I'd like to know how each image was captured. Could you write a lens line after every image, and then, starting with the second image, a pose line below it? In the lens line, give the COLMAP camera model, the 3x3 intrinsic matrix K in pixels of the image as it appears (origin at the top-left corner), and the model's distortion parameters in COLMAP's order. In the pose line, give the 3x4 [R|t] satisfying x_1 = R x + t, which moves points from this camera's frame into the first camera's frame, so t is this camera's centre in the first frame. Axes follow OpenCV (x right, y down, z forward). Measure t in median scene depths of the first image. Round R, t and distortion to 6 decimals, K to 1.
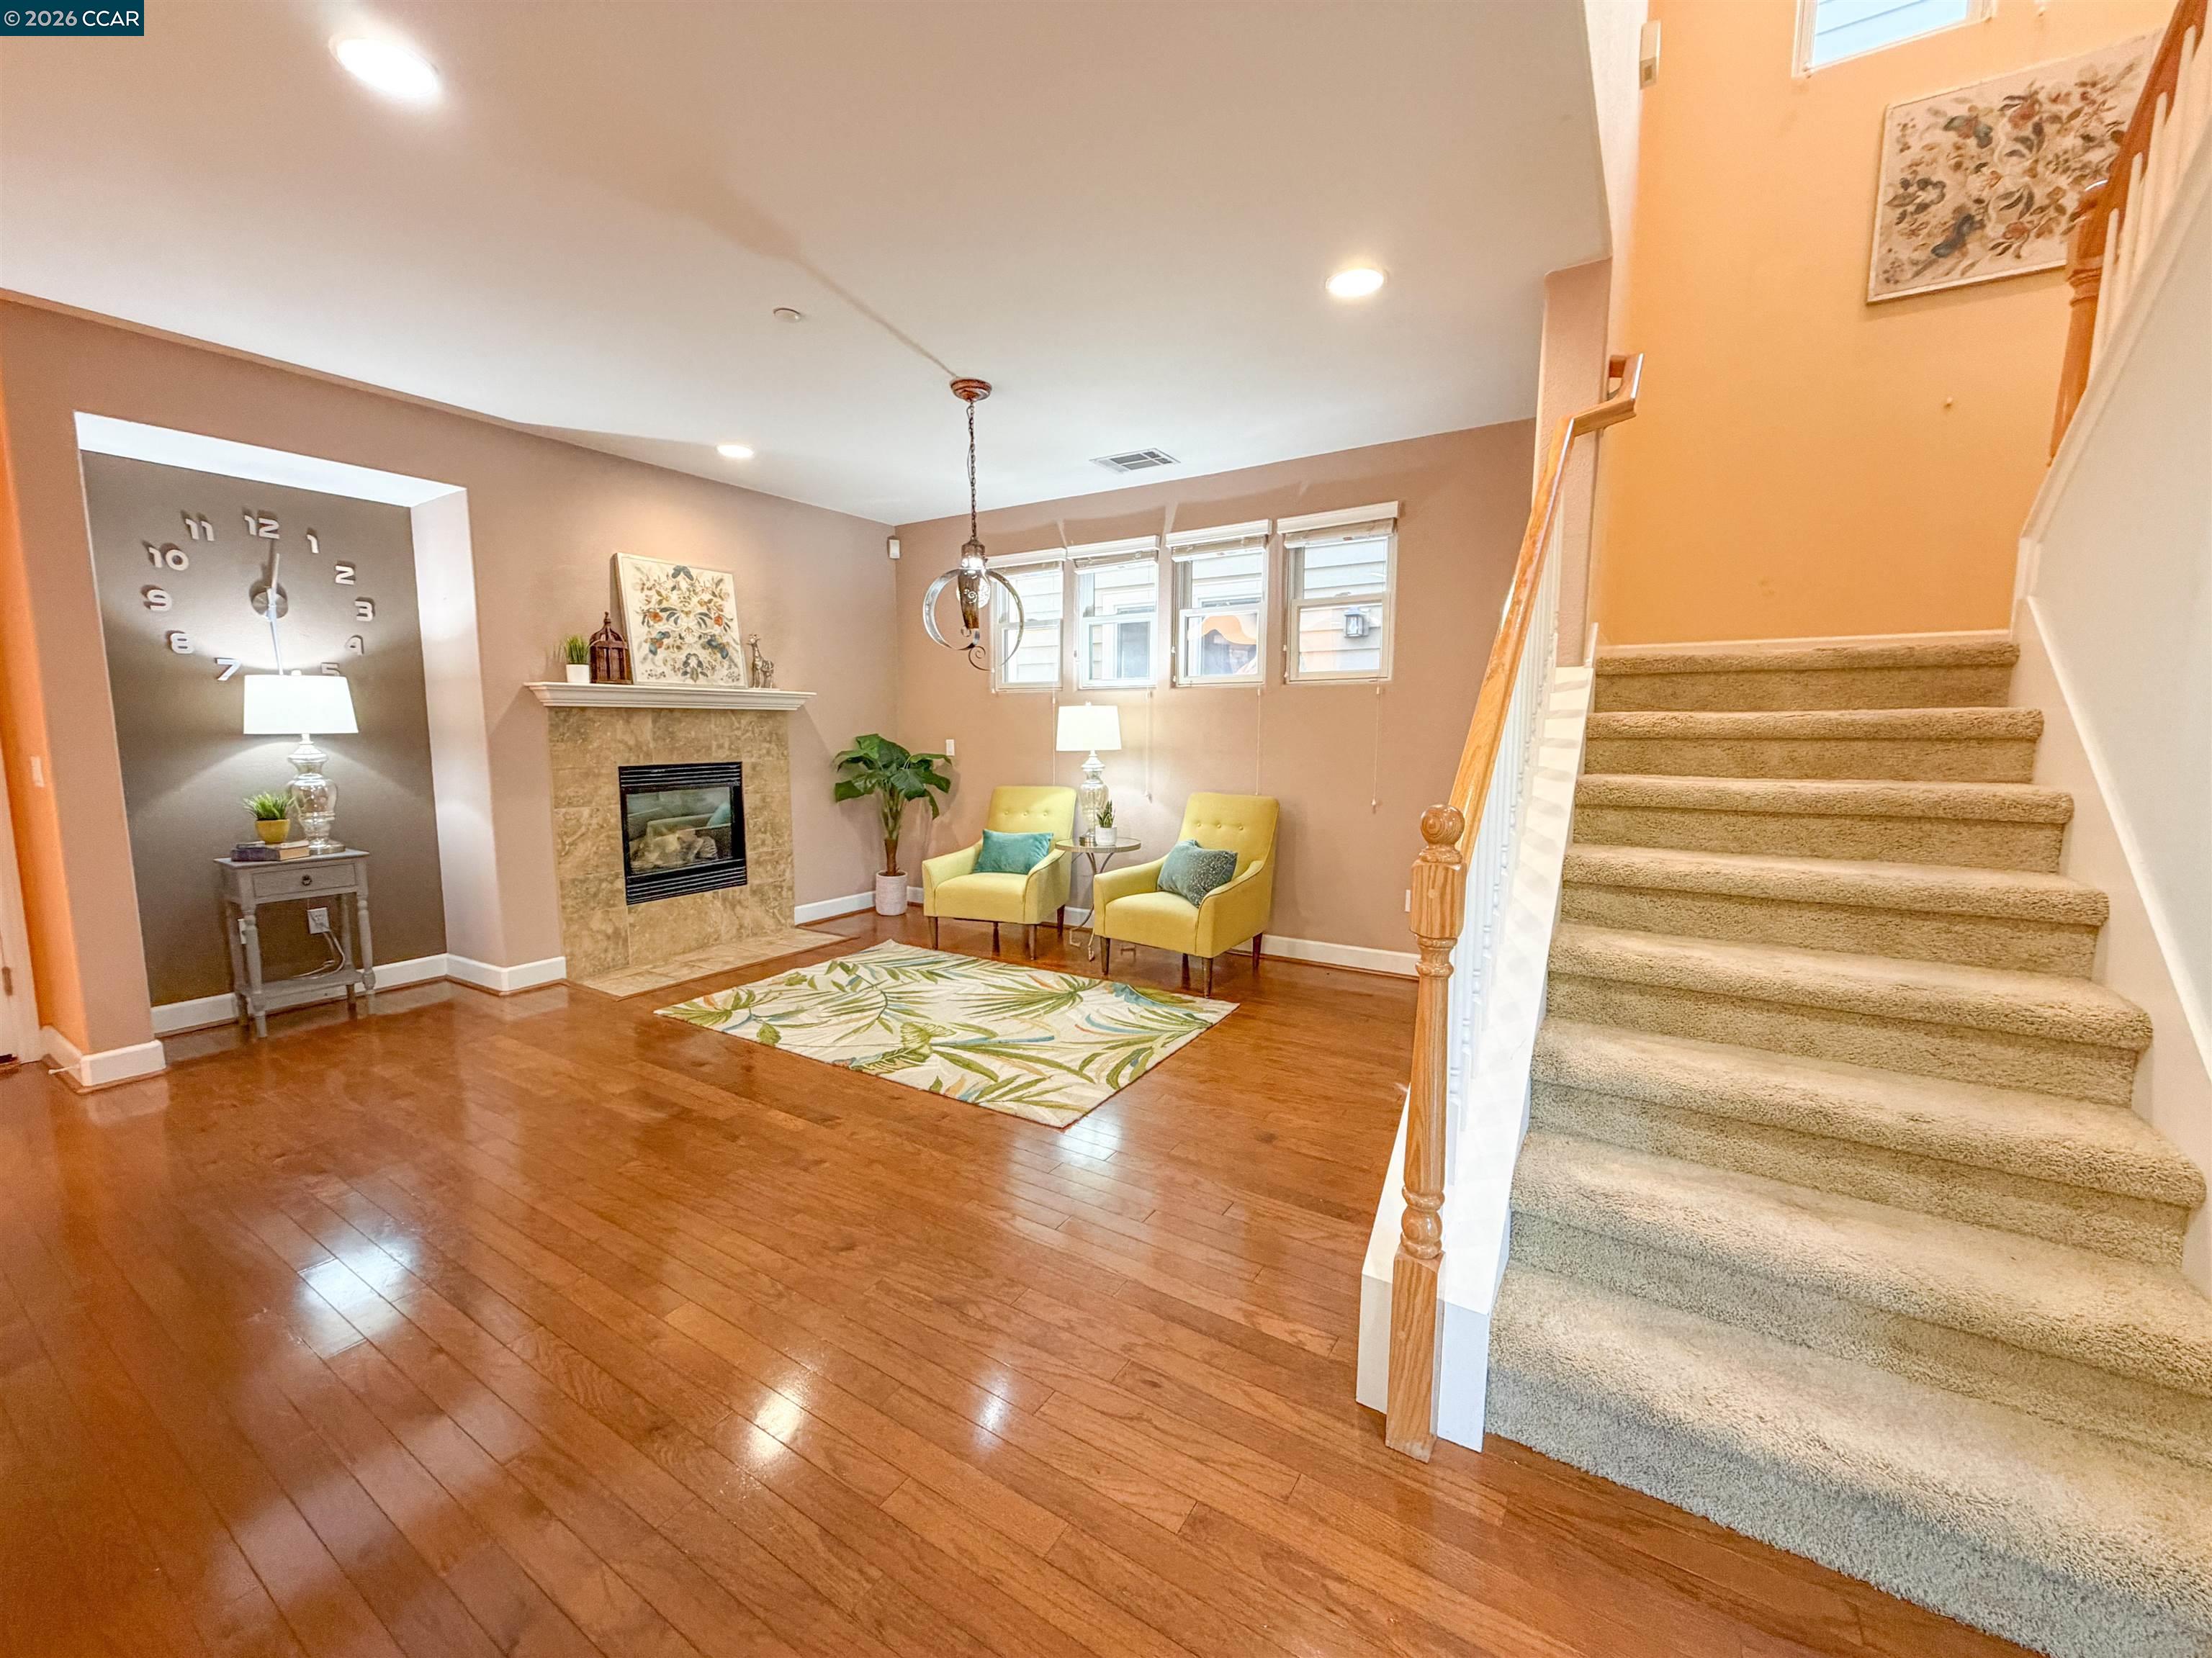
lens RADIAL K [[882.7, 0, 1097.9], [0, 882.7, 824.7], [0, 0, 1]] dist [0.000209, 0.000146]
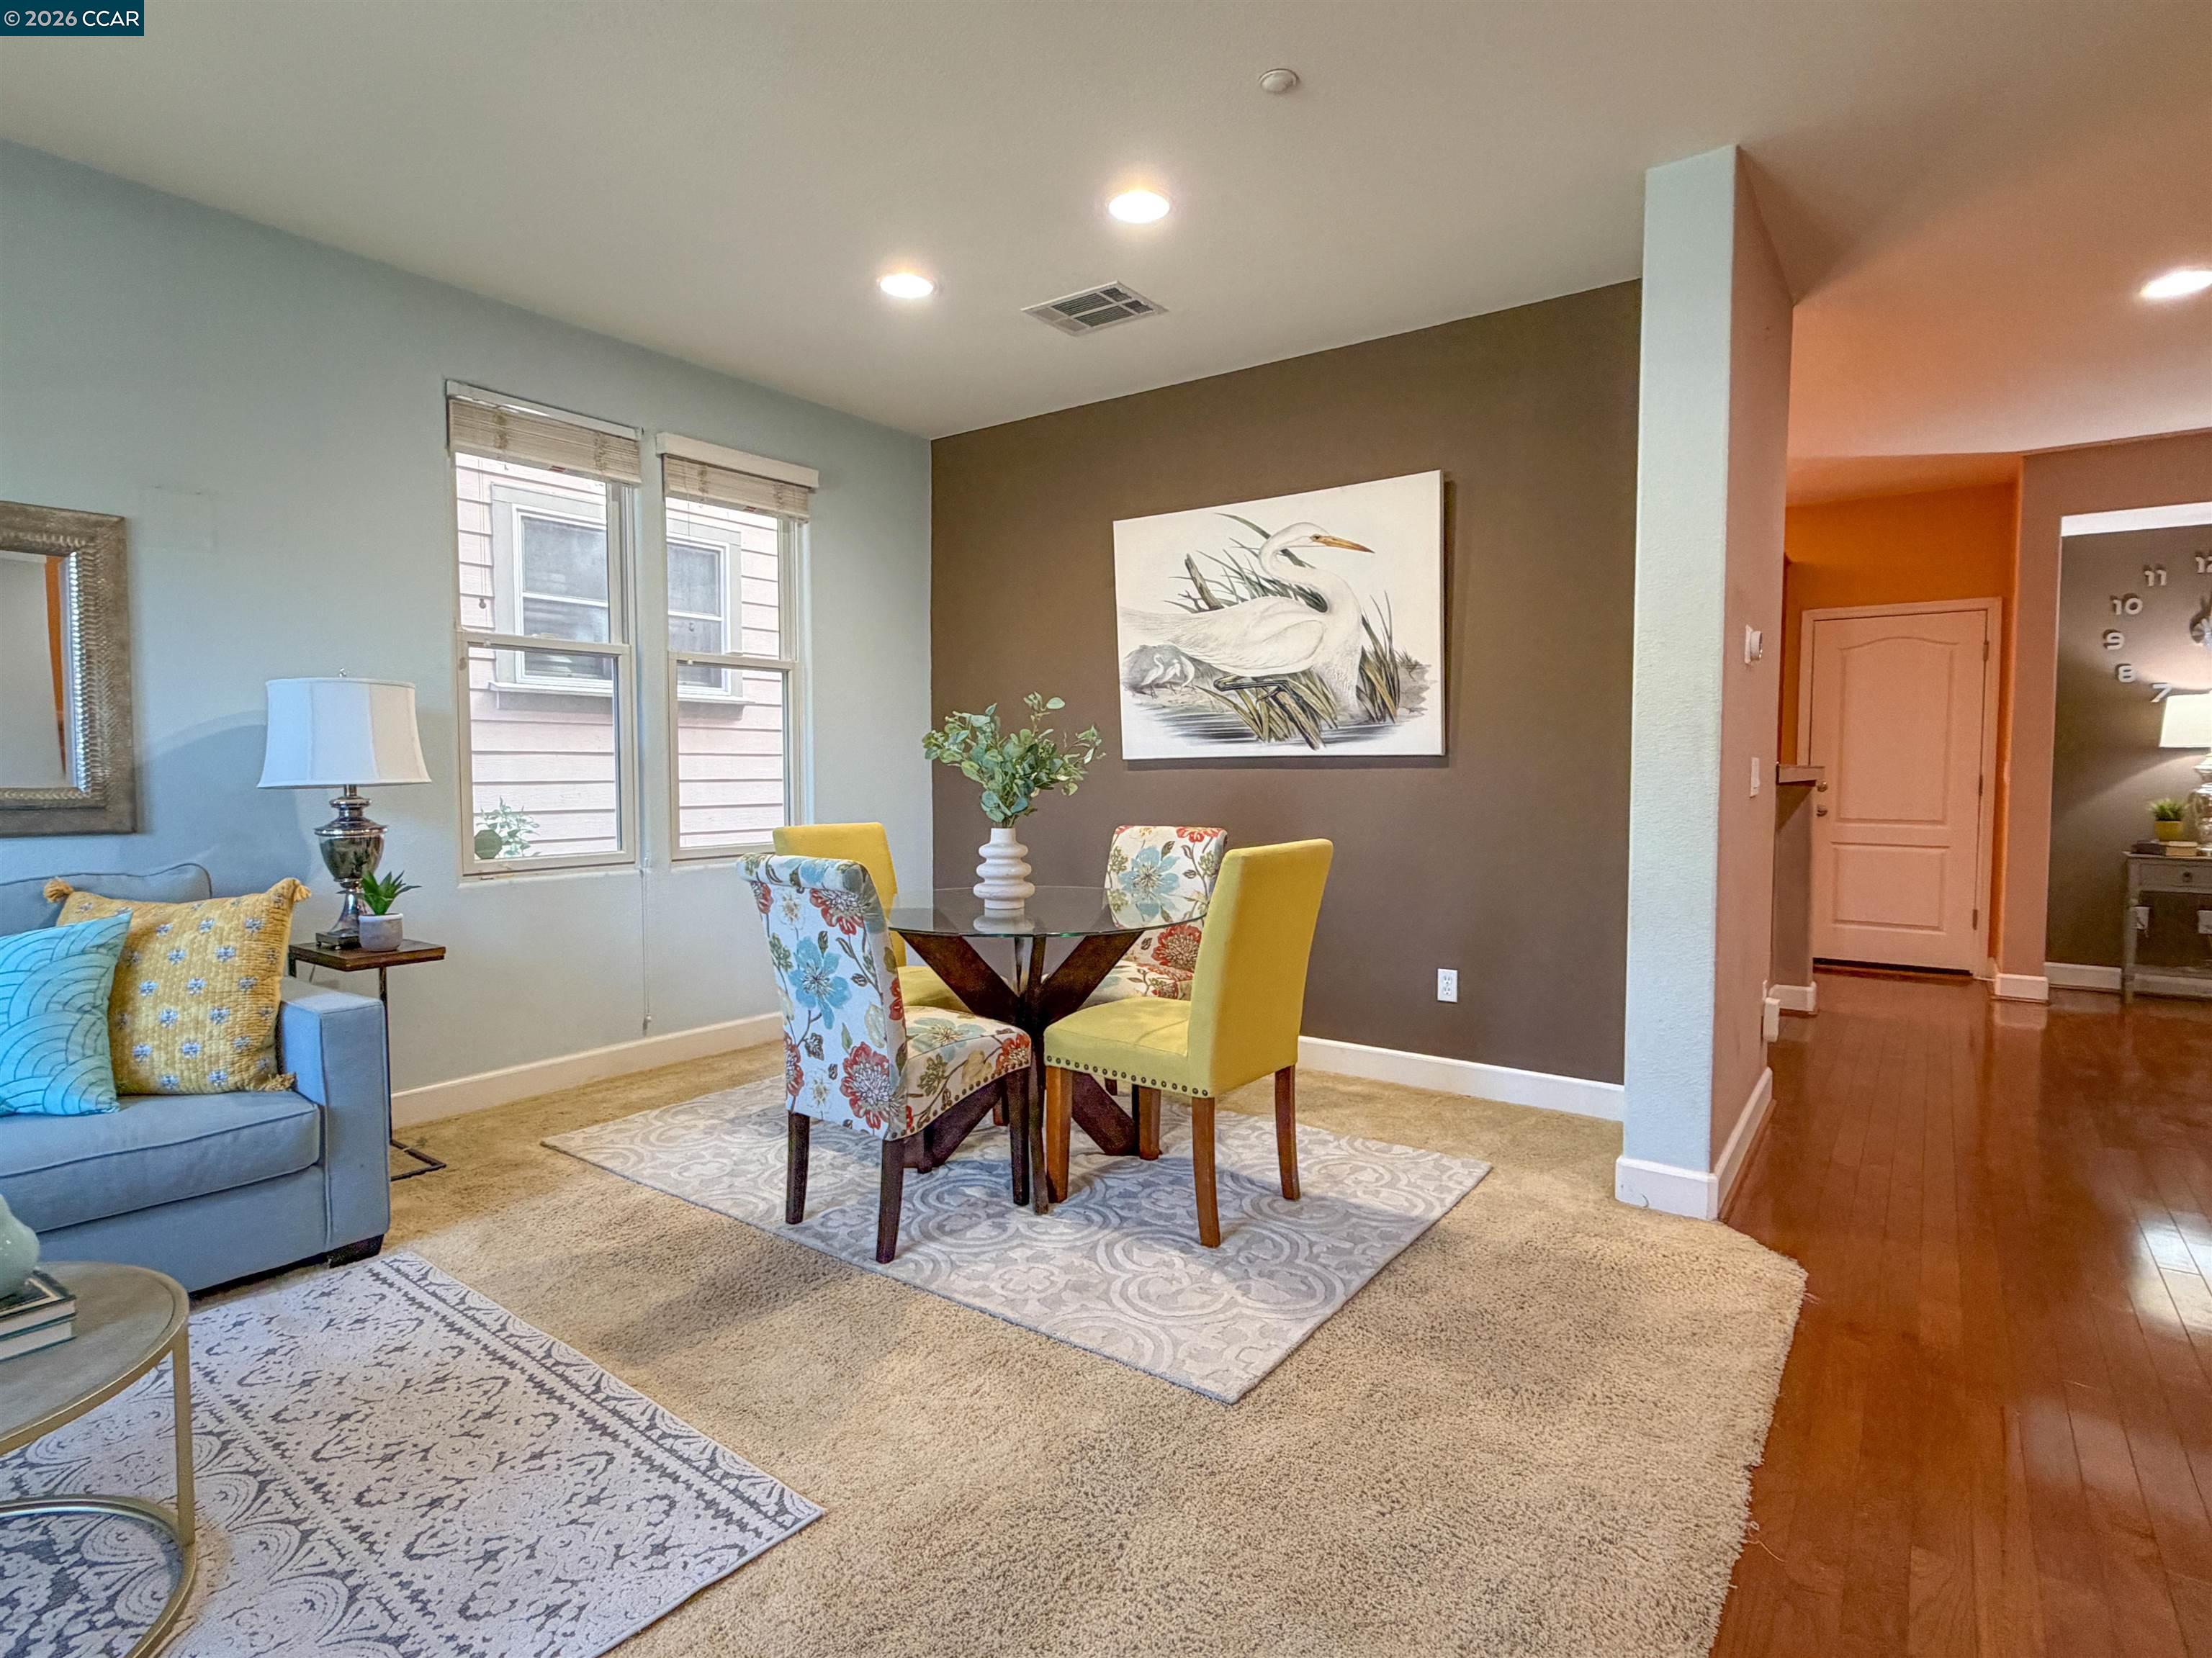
lens RADIAL K [[1160.5, 0, 1095.8], [0, 1160.5, 823.7], [0, 0, 1]] dist [0.000285, 0.000509]
pose [[-0.055531, 0.048788, -0.997264, 0.516949], [-0.114401, 0.991917, 0.054897, 0.059319], [0.991881, 0.117136, -0.049501, -0.244563]]
